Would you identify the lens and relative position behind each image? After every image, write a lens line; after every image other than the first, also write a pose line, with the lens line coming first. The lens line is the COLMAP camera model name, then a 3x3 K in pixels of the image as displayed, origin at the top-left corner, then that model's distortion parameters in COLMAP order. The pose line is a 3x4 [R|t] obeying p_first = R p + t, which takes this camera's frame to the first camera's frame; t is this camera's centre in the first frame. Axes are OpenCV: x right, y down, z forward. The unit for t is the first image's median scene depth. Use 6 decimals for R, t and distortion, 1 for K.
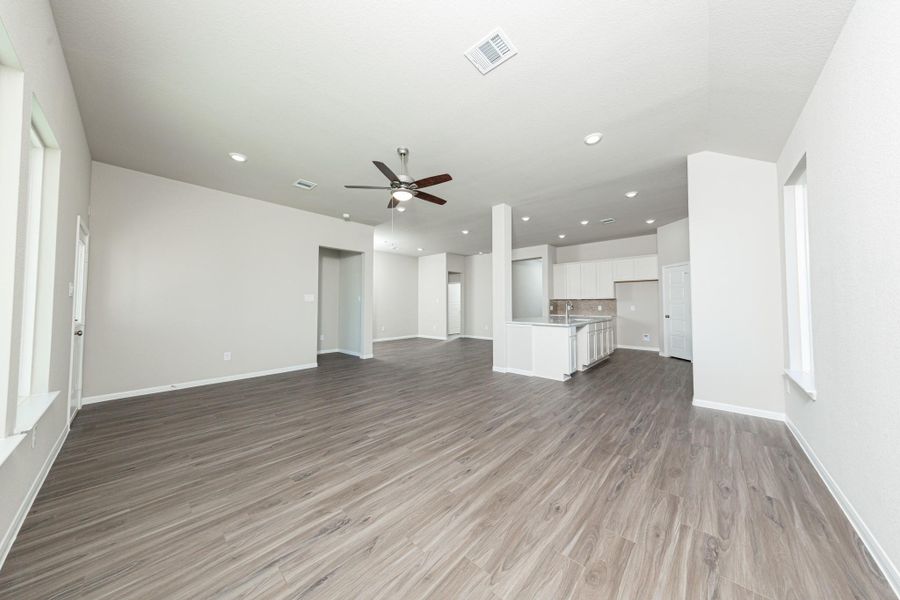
lens RADIAL K [[286.8, 0, 448.9], [0, 286.8, 295.2], [0, 0, 1]] dist [0.002001, 0.000079]
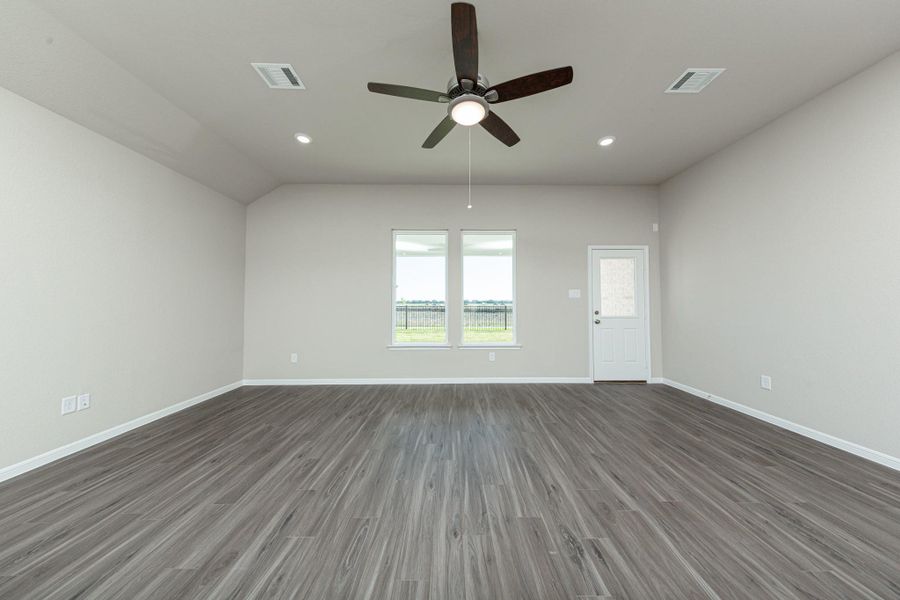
lens RADIAL K [[286.8, 0, 448.9], [0, 286.8, 295.2], [0, 0, 1]] dist [0.002001, 0.000079]
pose [[-0.738315, -0.015802, -0.674271, 0.340732], [0.026351, 0.998286, -0.052250, 0.067756], [0.673941, -0.056344, -0.736633, 1.908935]]
